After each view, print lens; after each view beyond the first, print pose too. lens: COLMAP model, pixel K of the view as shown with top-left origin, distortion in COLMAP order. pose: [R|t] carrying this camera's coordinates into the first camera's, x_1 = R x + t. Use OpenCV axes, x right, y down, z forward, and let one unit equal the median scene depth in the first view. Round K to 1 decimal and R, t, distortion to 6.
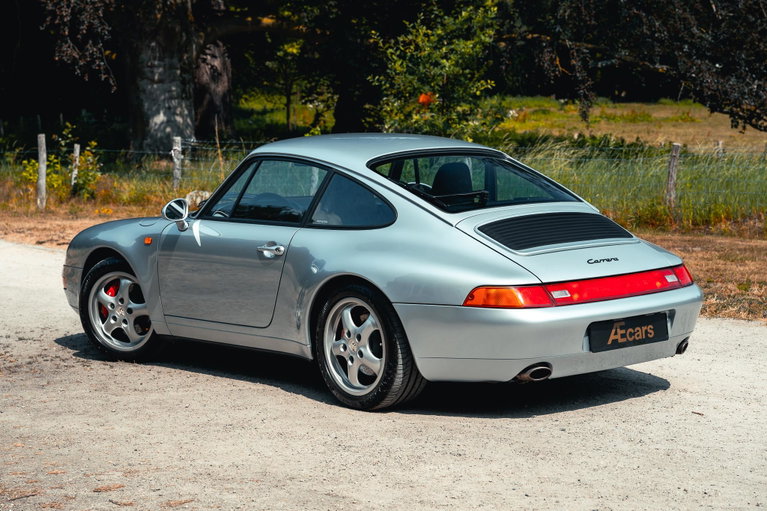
lens RADIAL K [[1614.1, 0, 381.3], [0, 1614.1, 256.6], [0, 0, 1]] dist [0.031485, 0.000000]
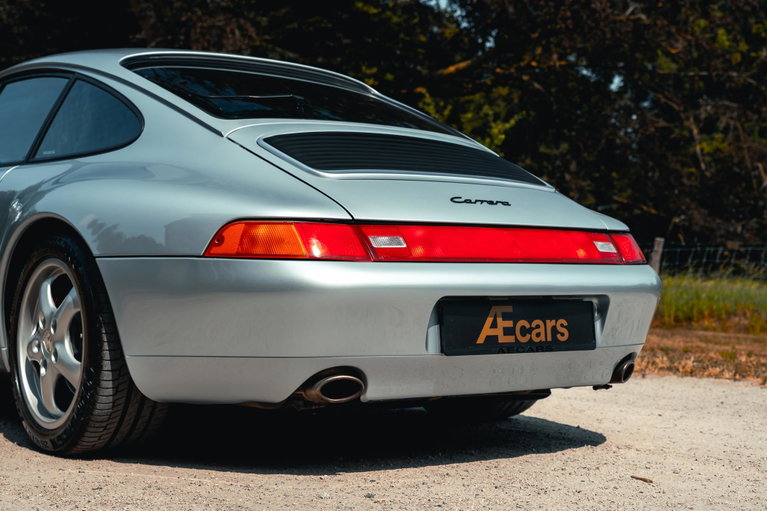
lens RADIAL K [[1296.7, 0, 386.9], [0, 1296.7, 253.0], [0, 0, 1]] dist [-0.004223, 0.000000]
pose [[0.998657, 0.035125, -0.038092, 0.122336], [-0.039037, 0.993453, -0.107361, 0.070196], [0.034071, 0.108704, 0.993490, 0.550740]]
